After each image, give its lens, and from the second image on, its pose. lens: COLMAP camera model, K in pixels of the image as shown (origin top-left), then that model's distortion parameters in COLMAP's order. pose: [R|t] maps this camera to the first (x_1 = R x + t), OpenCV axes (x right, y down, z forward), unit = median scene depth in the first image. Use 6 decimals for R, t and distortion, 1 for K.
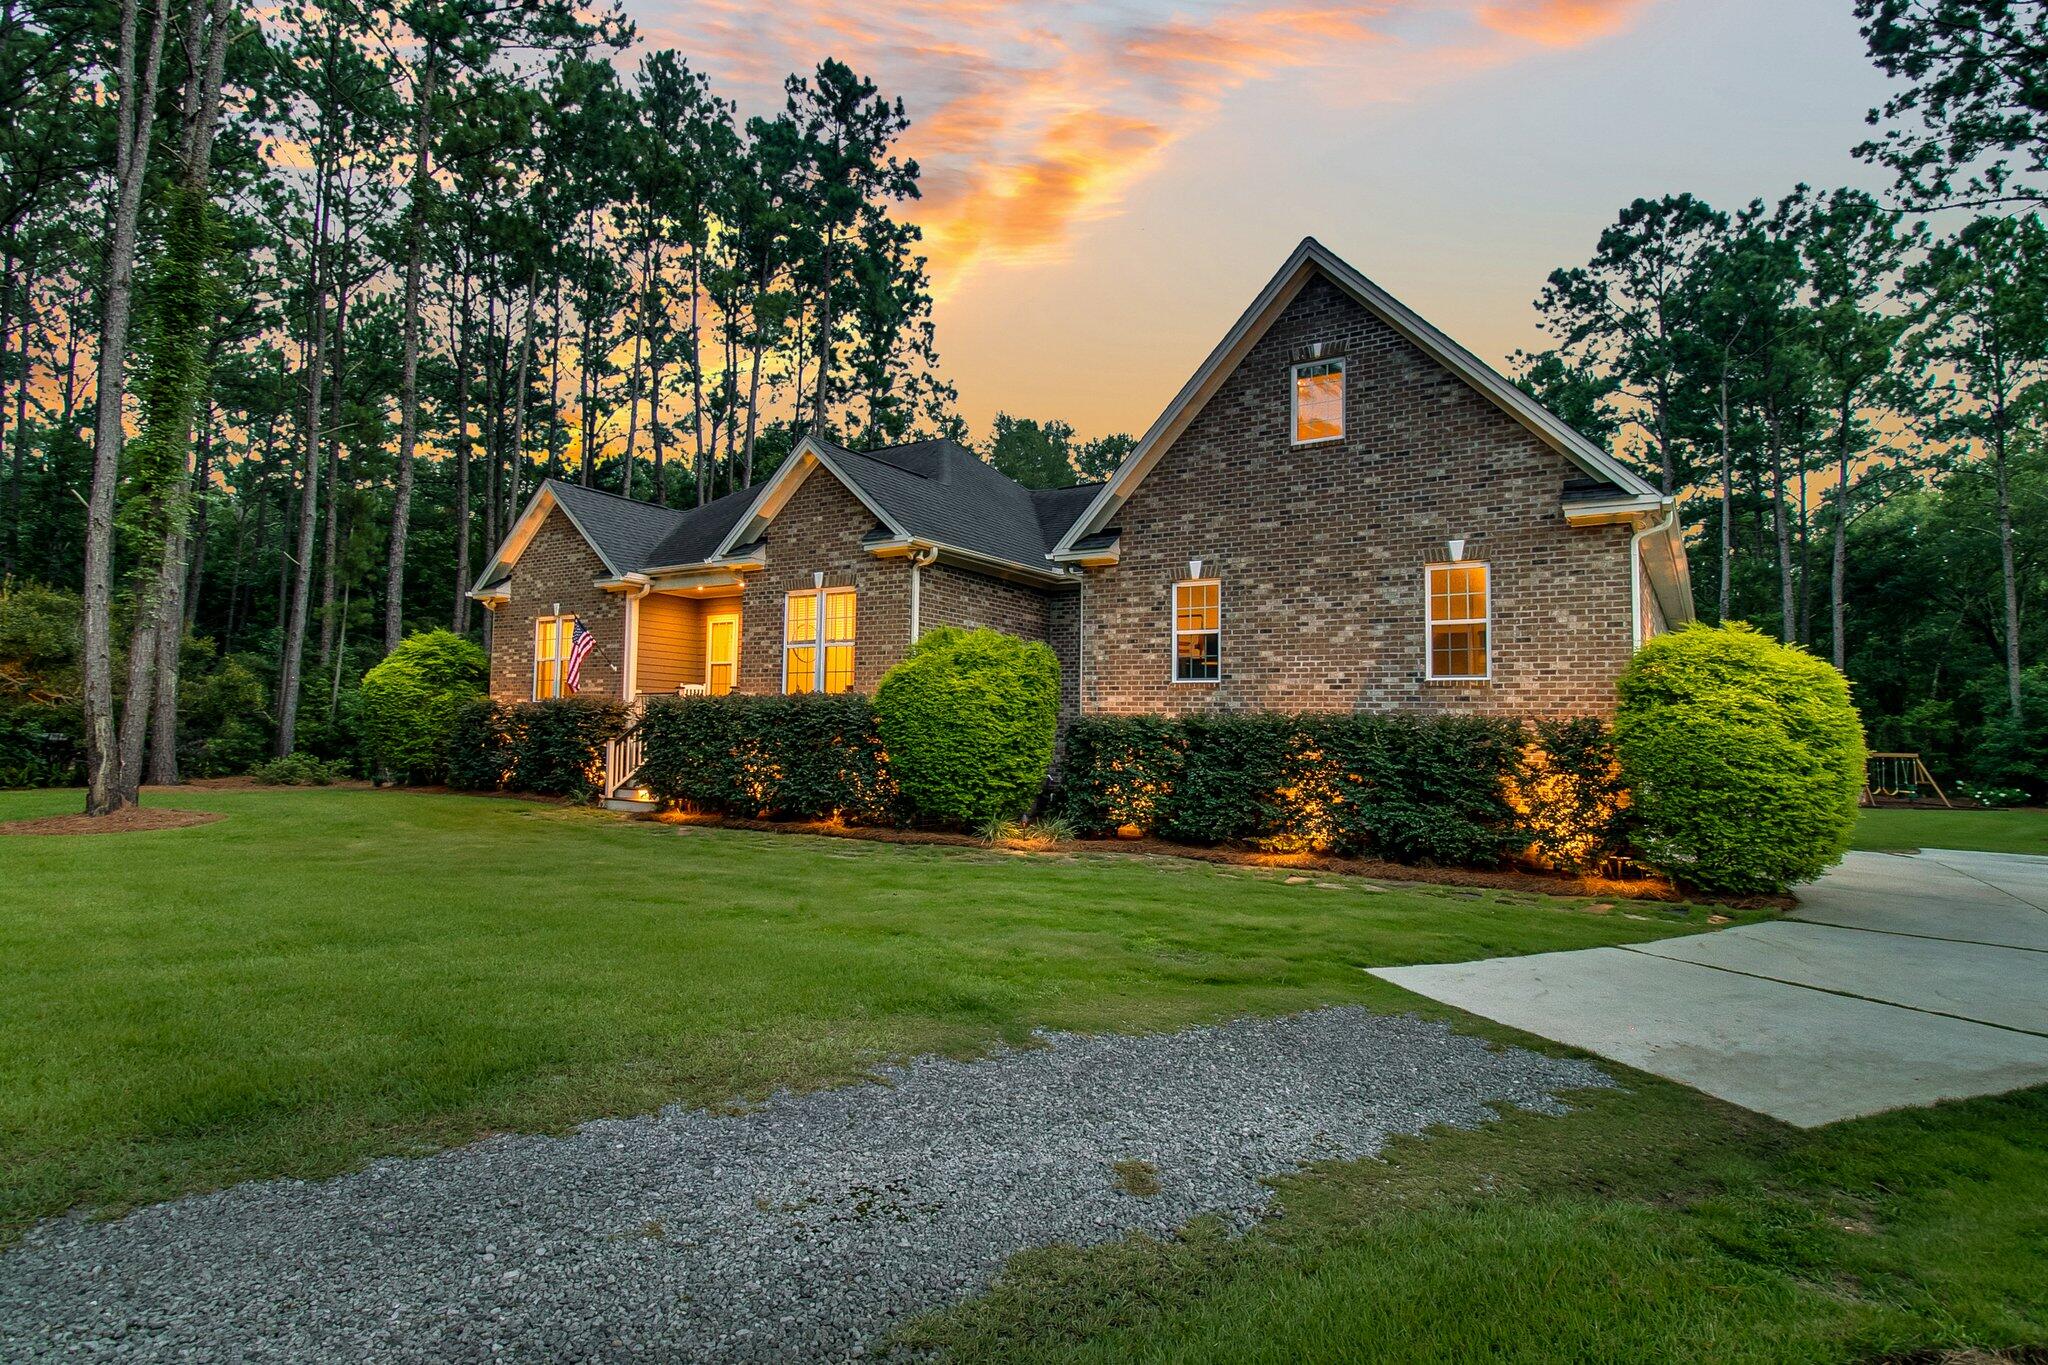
lens RADIAL K [[1119.4, 0, 1021.4], [0, 1119.4, 668.3], [0, 0, 1]] dist [0.001938, -0.015182]
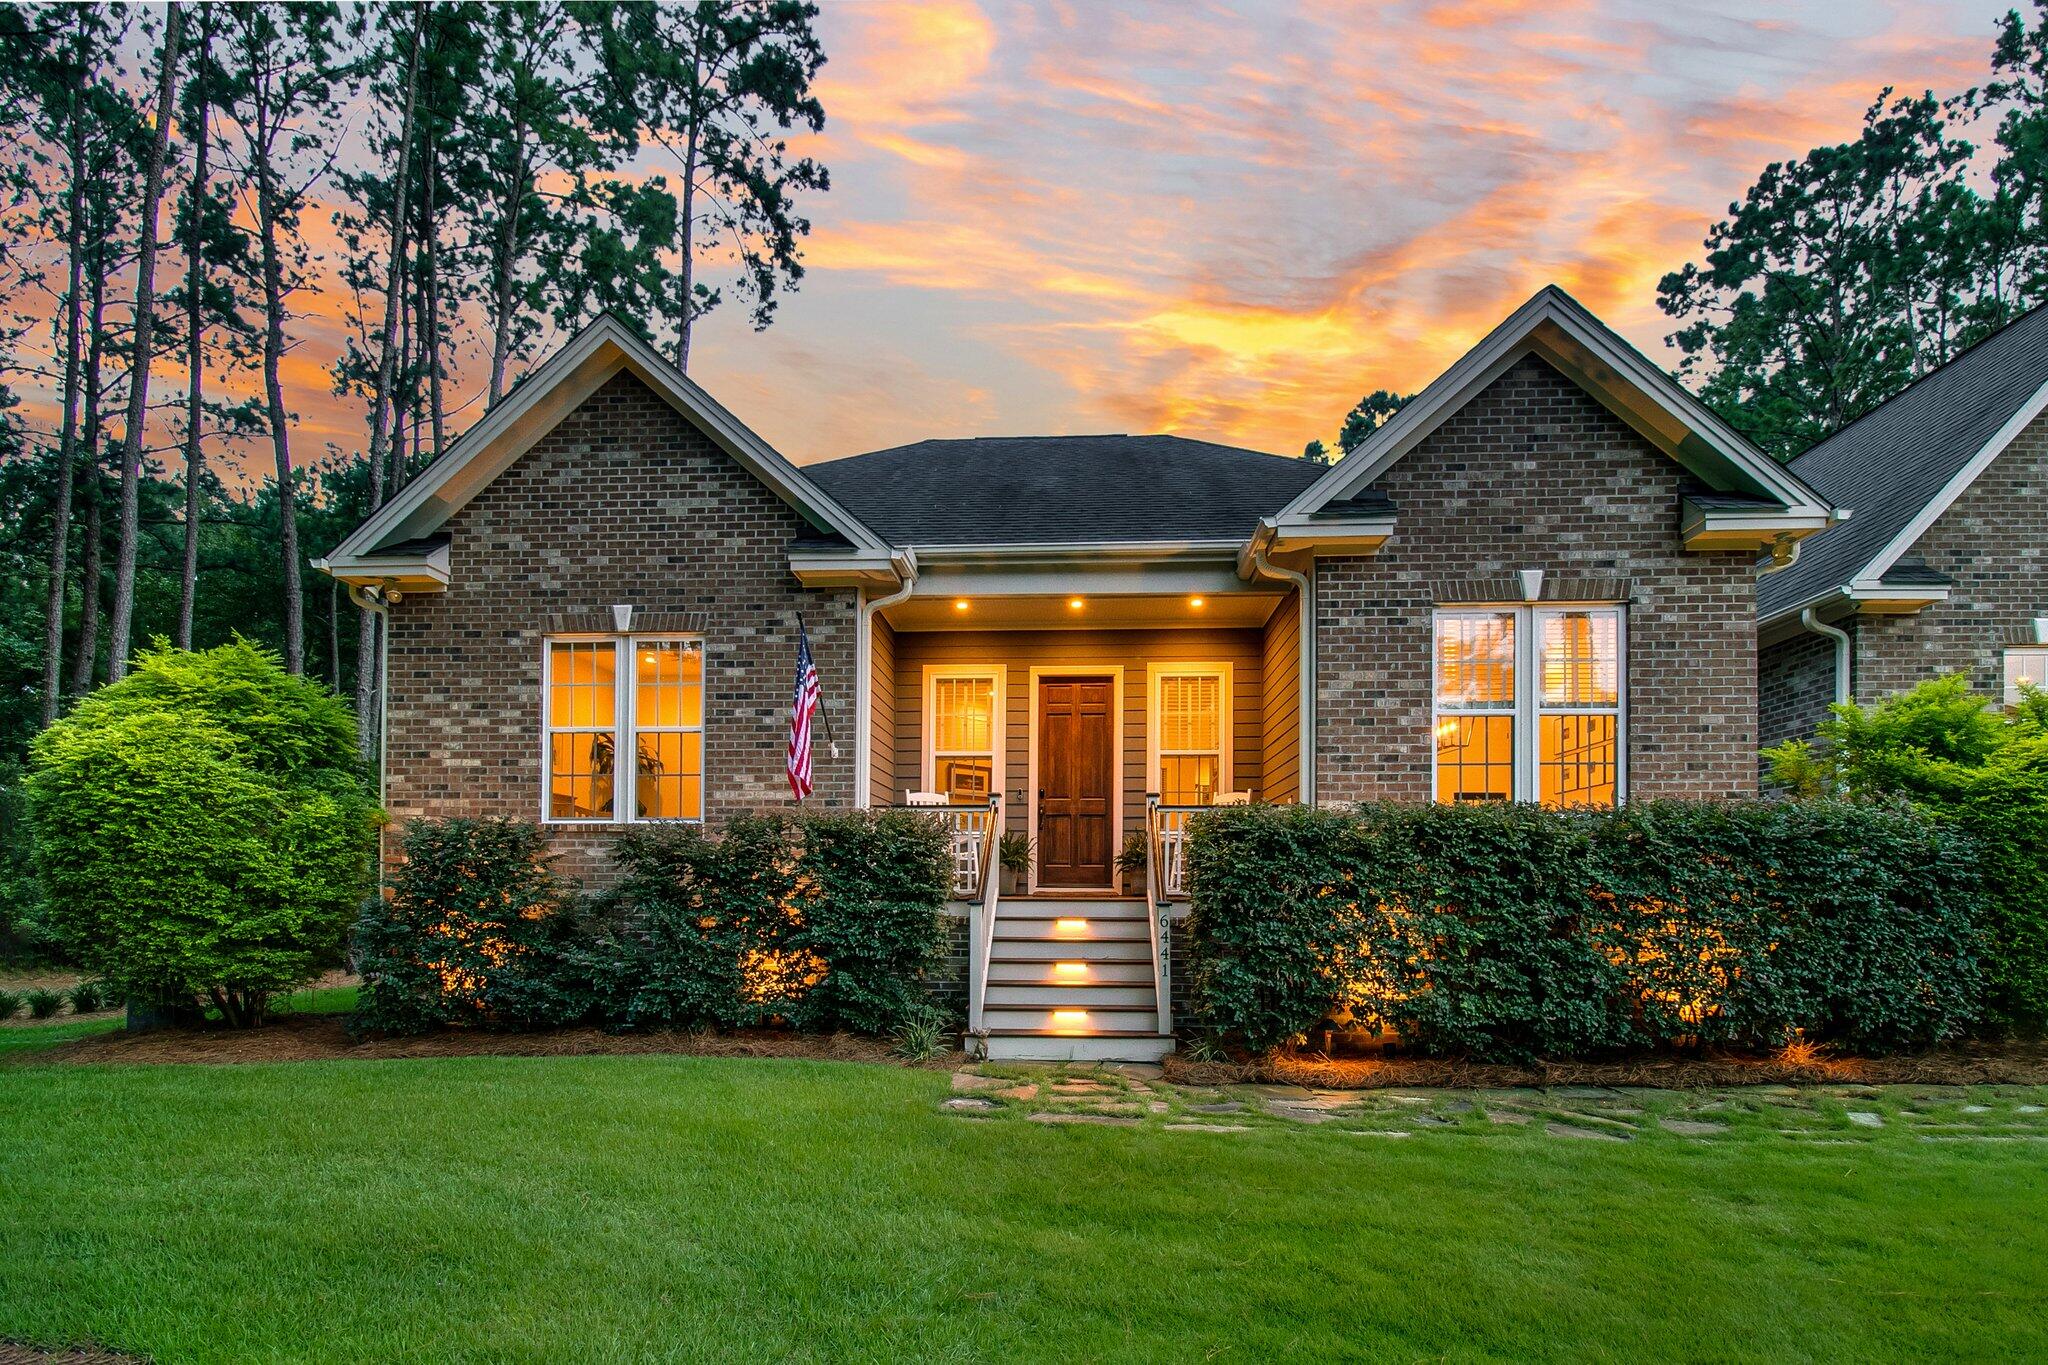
lens RADIAL K [[975.3, 0, 966.8], [0, 975.3, 866.4], [0, 0, 1]] dist [-0.000282, -0.004160]
pose [[0.851743, -0.010604, 0.523852, -0.681454], [-0.015337, 0.998862, 0.045157, 0.037218], [-0.523735, -0.046497, 0.850611, 0.793821]]
